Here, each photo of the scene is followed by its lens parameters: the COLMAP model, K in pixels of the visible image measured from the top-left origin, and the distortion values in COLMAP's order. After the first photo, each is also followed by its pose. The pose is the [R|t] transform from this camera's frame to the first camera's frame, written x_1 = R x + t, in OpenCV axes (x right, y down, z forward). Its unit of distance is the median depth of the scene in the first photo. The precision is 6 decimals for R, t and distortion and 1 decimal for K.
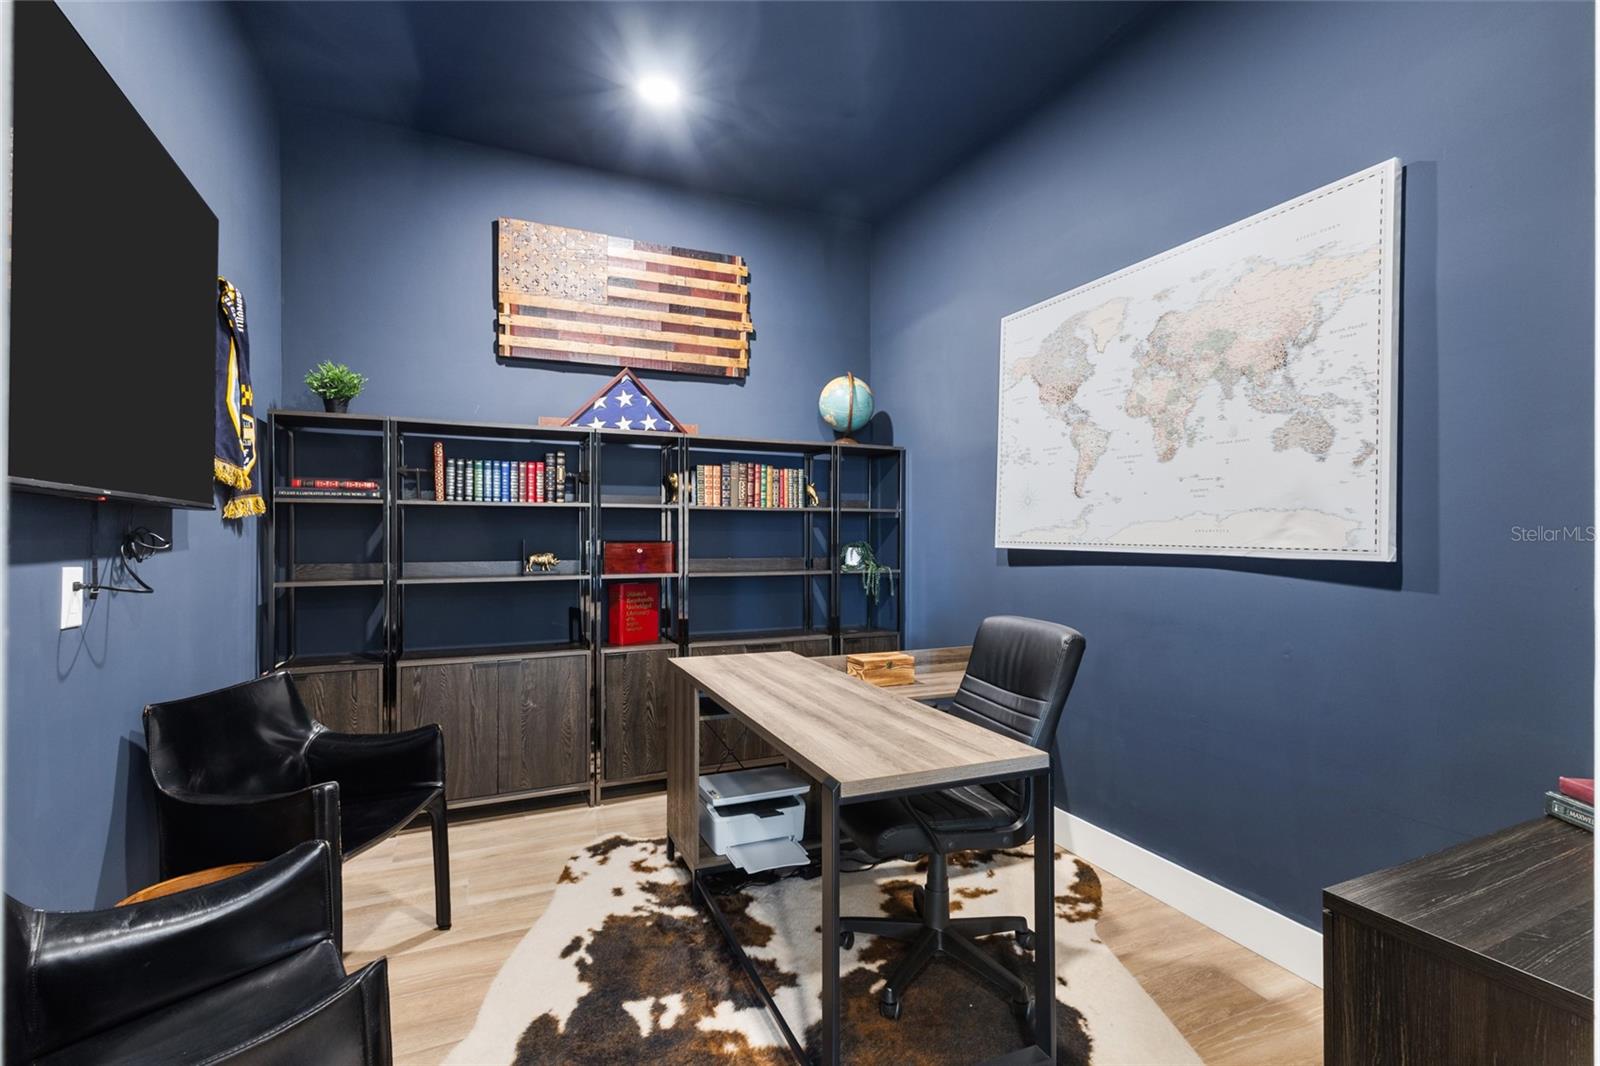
lens RADIAL K [[734.5, 0, 803.0], [0, 734.5, 531.7], [0, 0, 1]] dist [0.012917, -0.002036]
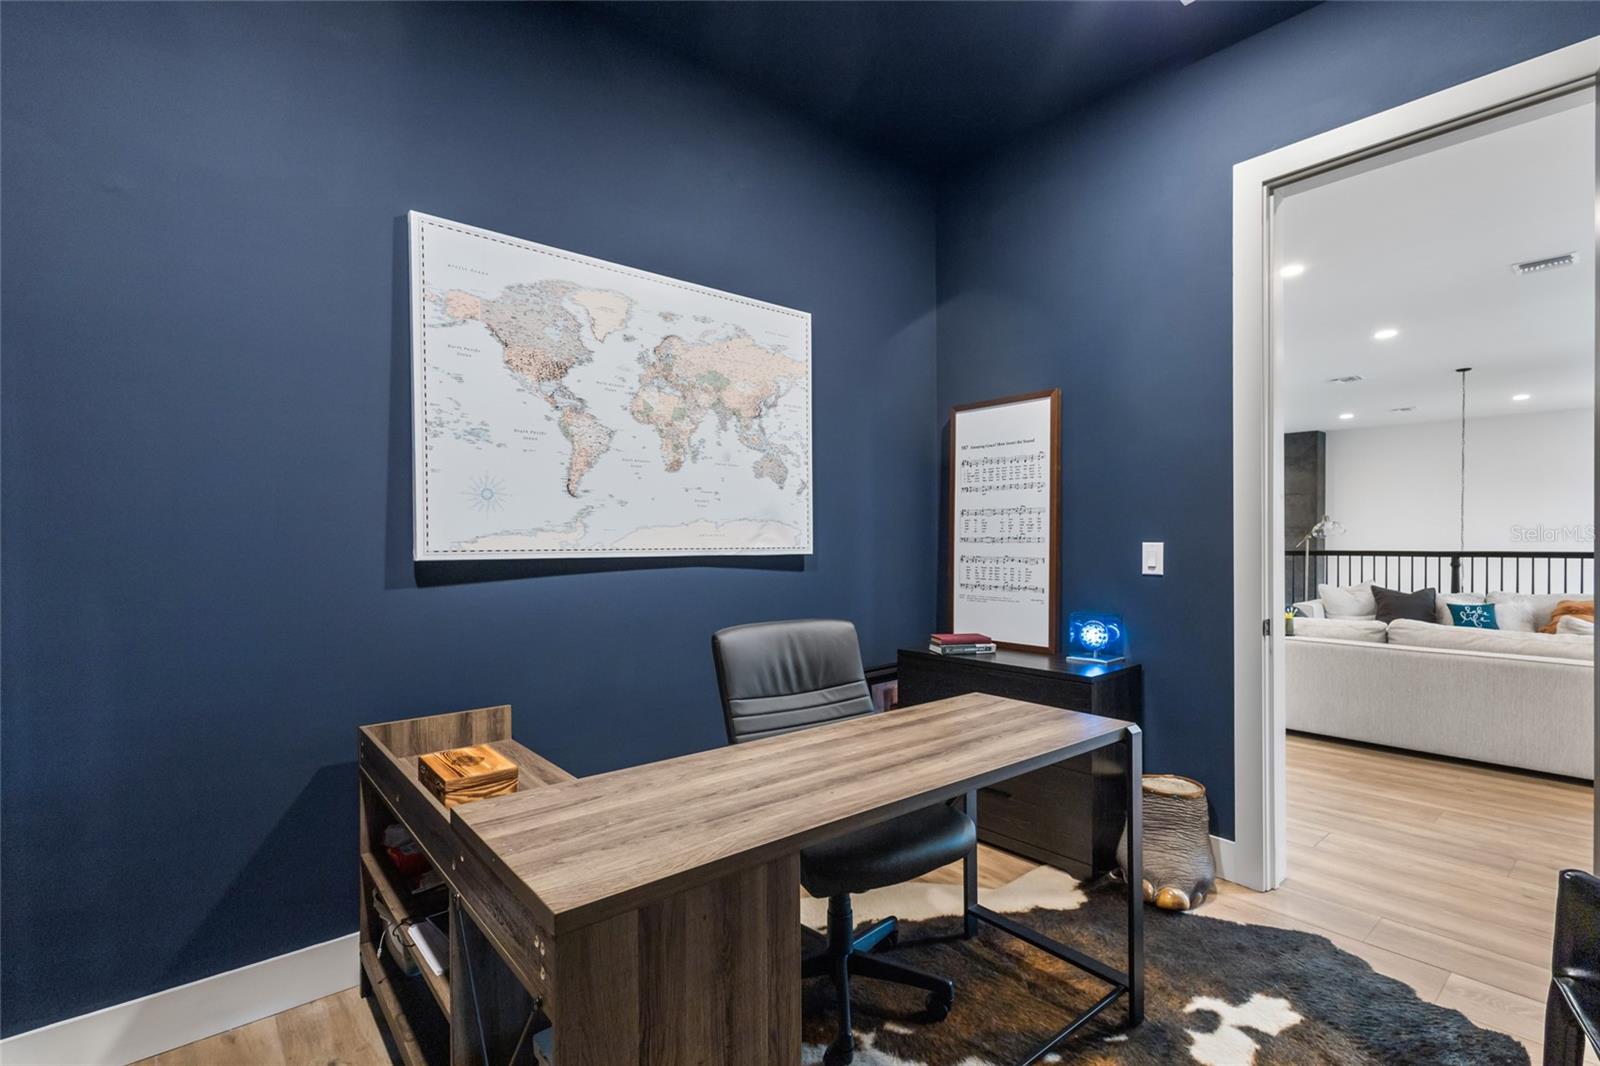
lens RADIAL K [[734.5, 0, 812.1], [0, 734.5, 542.4], [0, 0, 1]] dist [0.012917, -0.002036]
pose [[-0.278781, -0.009017, 0.960312, -0.625538], [-0.001042, 0.999958, 0.009086, -0.000862], [-0.960354, 0.001532, -0.278779, 1.132736]]
